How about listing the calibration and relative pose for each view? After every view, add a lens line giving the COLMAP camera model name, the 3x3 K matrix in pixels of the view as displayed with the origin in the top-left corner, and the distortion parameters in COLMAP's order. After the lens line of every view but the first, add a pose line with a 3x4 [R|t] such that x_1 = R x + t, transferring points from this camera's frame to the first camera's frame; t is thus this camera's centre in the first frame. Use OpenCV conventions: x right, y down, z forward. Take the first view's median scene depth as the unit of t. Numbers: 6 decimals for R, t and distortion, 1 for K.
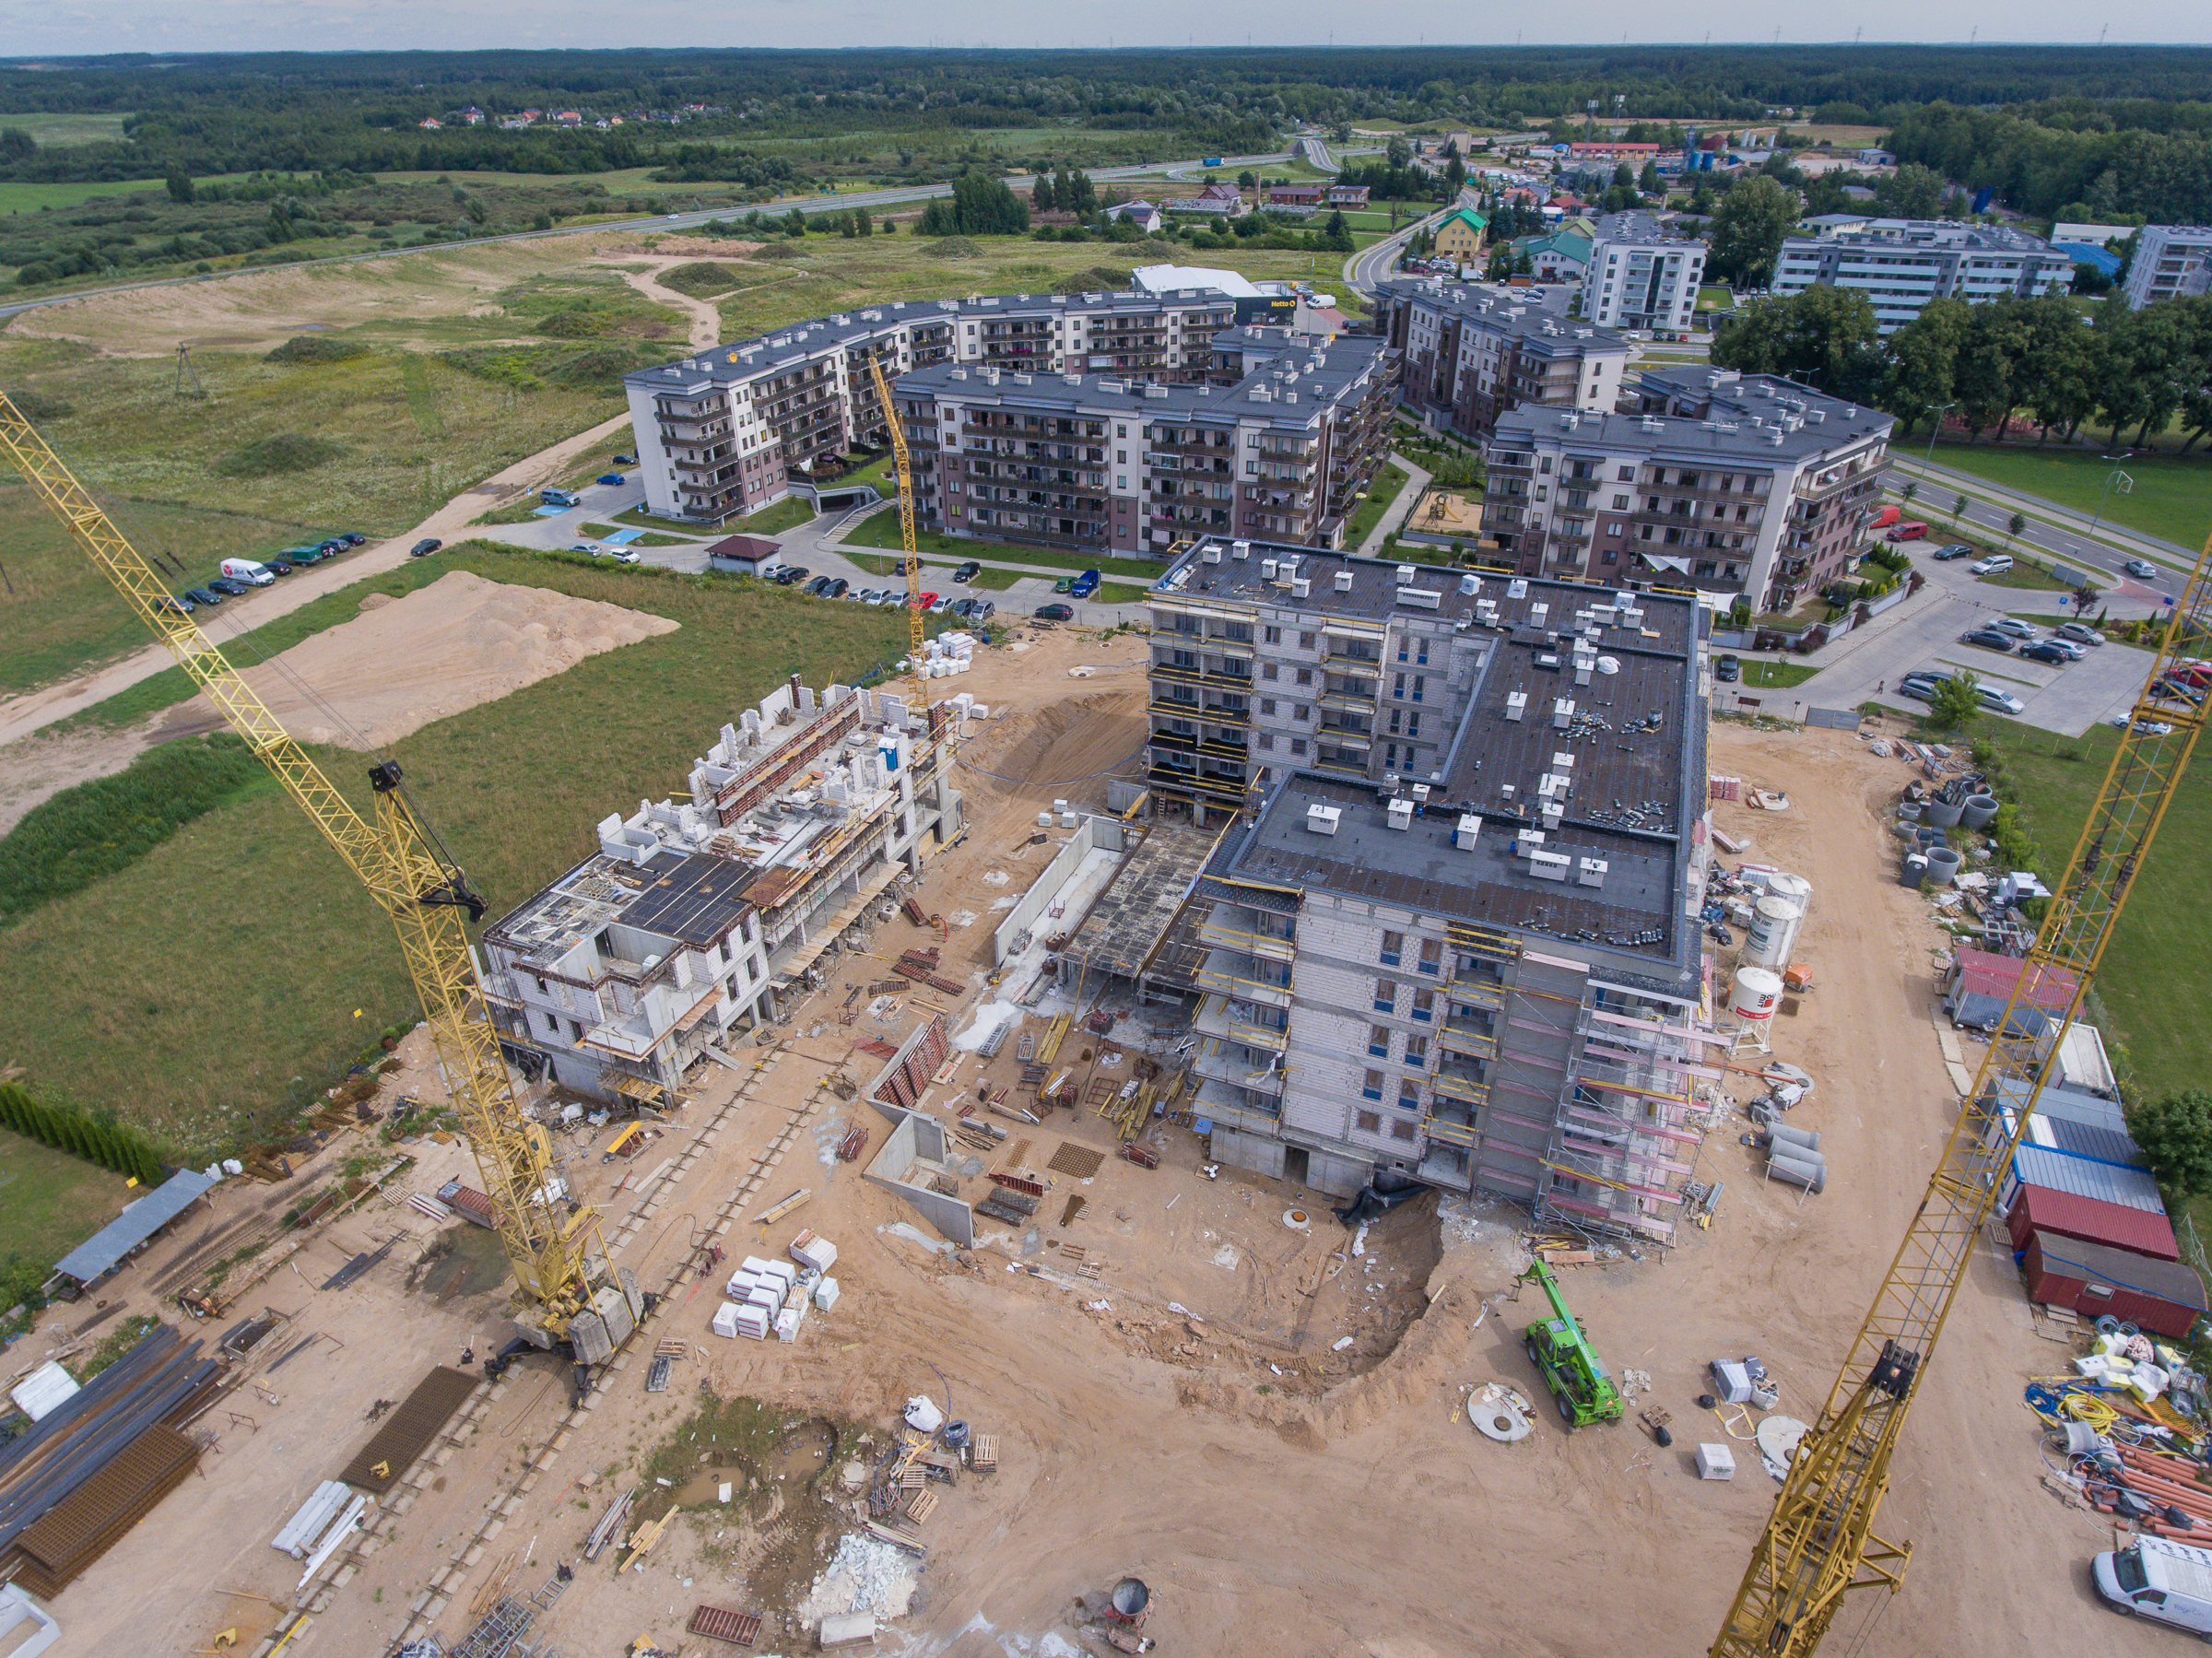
lens RADIAL K [[1296.8, 0, 1090.7], [0, 1296.8, 827.7], [0, 0, 1]] dist [0.000118, -0.002331]
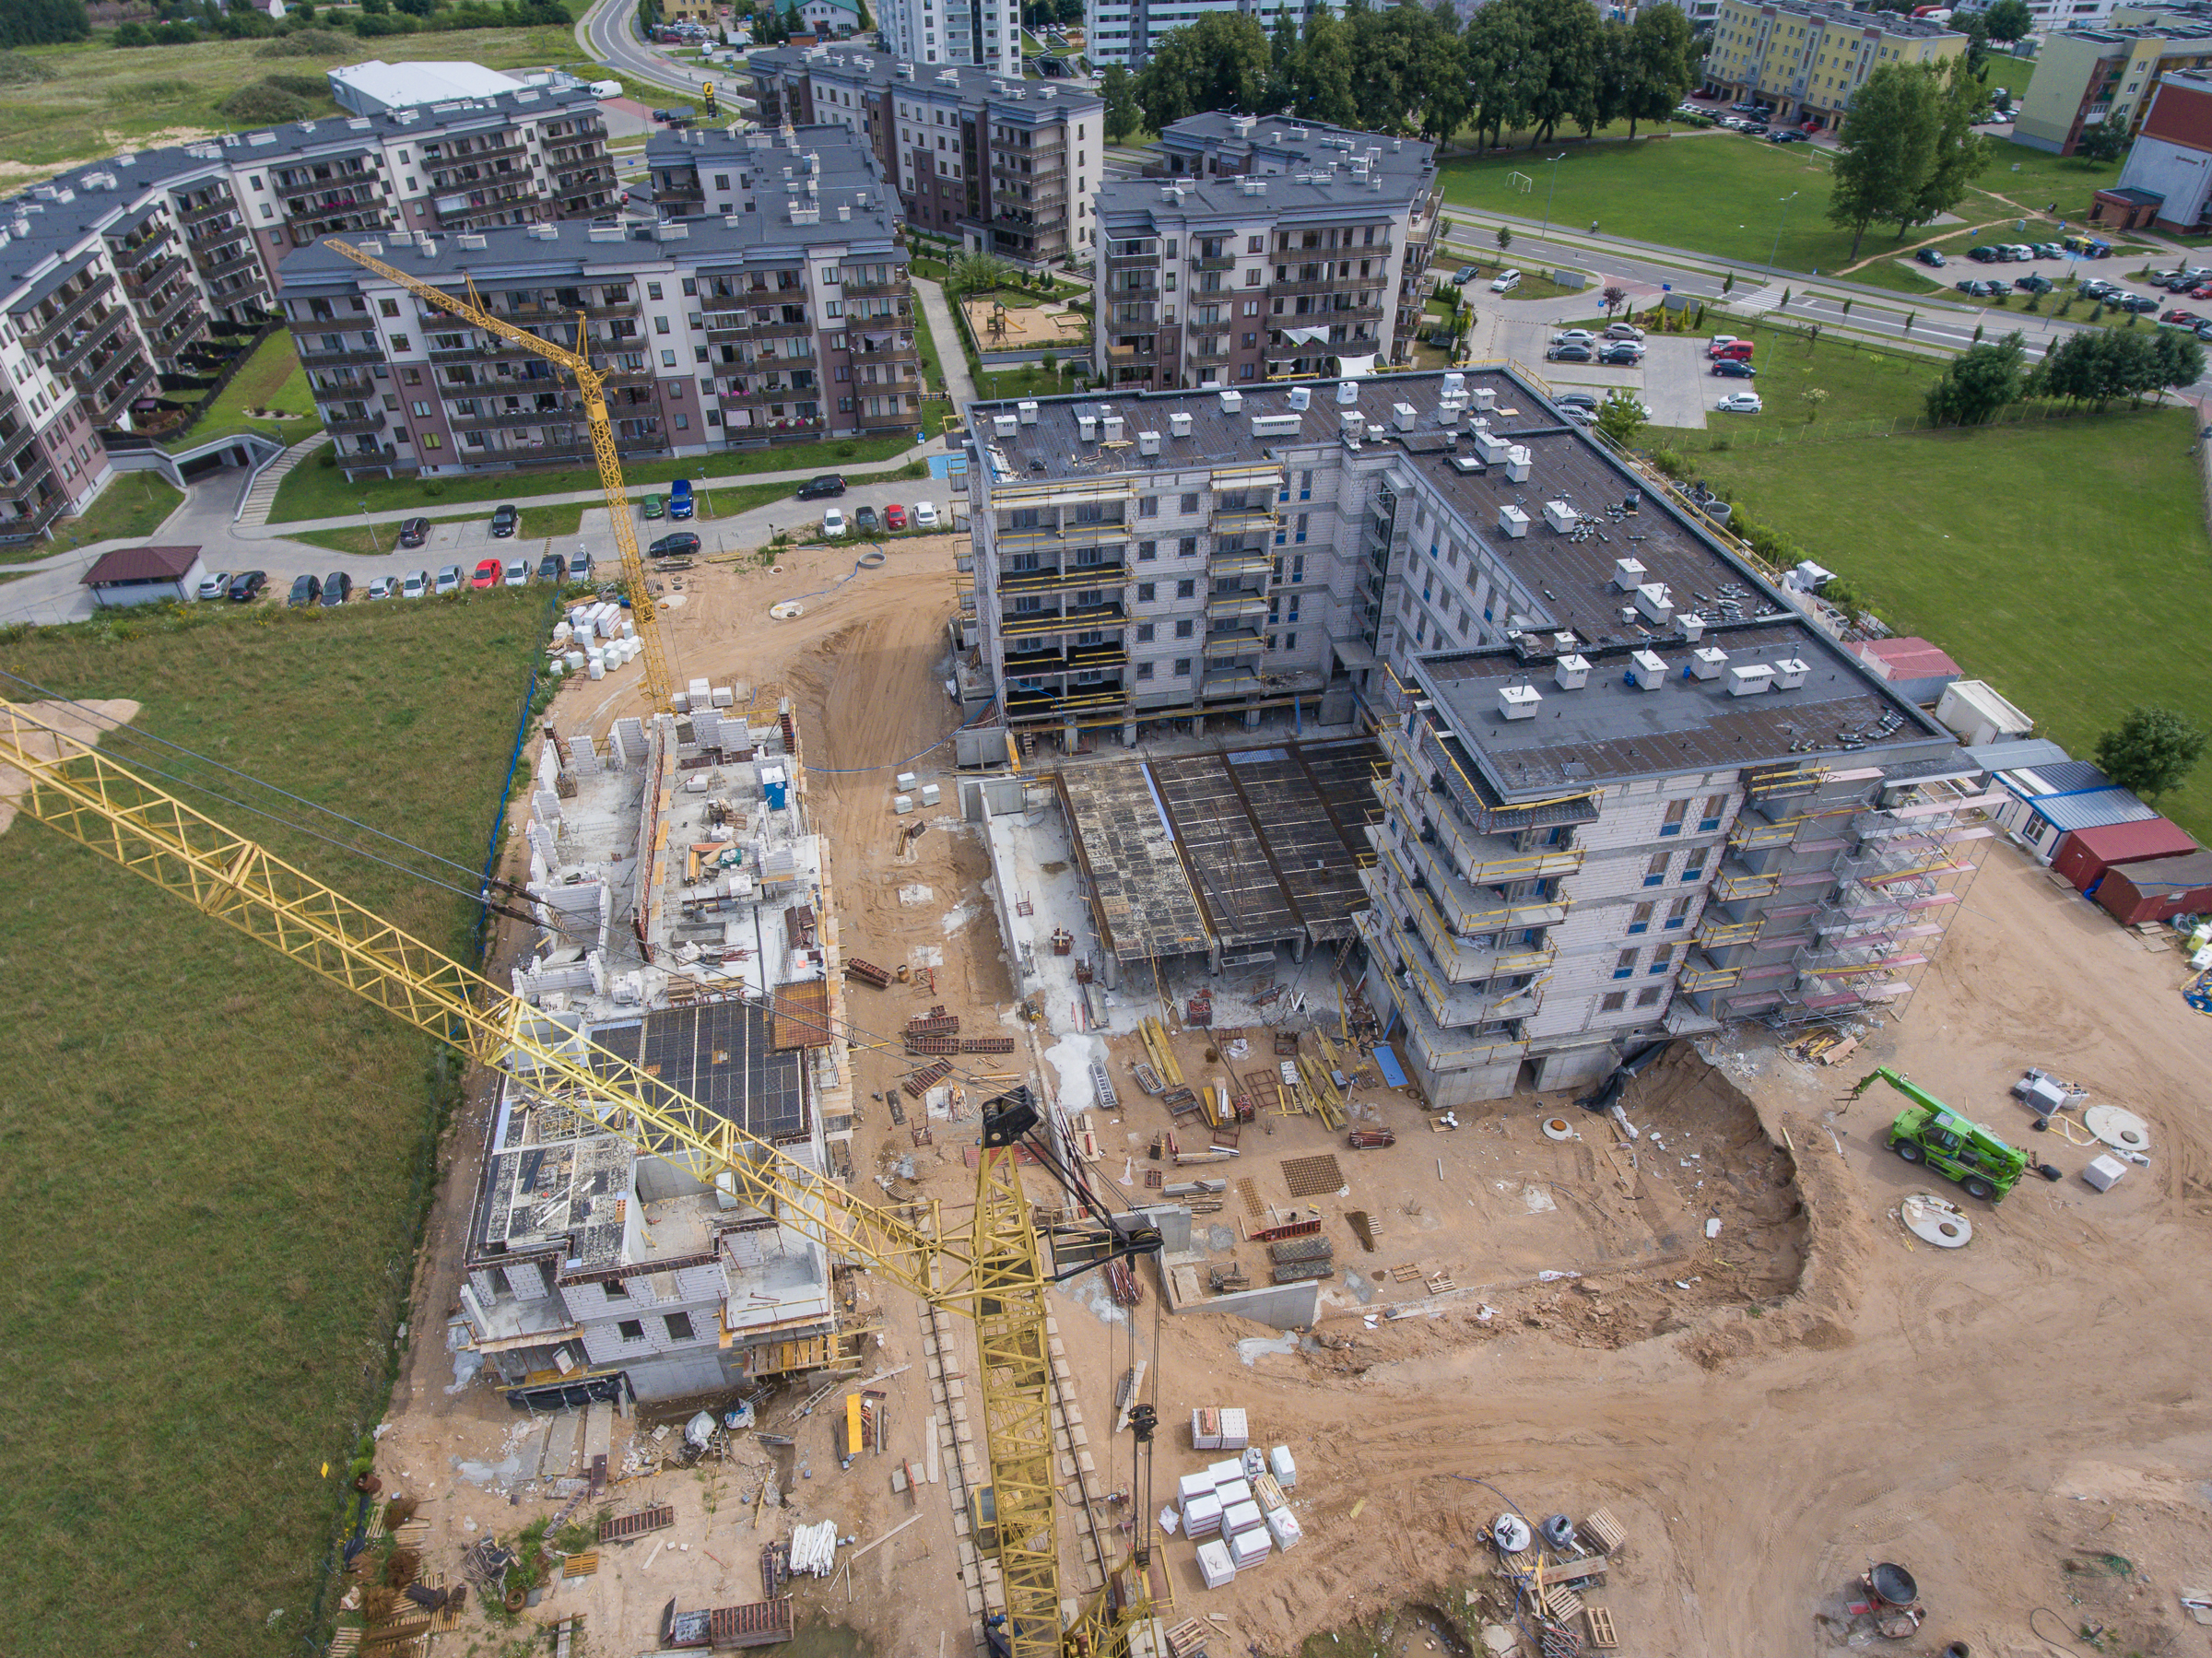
lens RADIAL K [[1377.8, 0, 1066.6], [0, 1377.8, 882.1], [0, 0, 1]] dist [-0.000622, -0.000485]
pose [[0.842021, -0.346705, 0.413275, -0.225437], [0.283148, 0.936148, 0.208457, -0.077808], [-0.459160, -0.058507, 0.886425, 0.142237]]
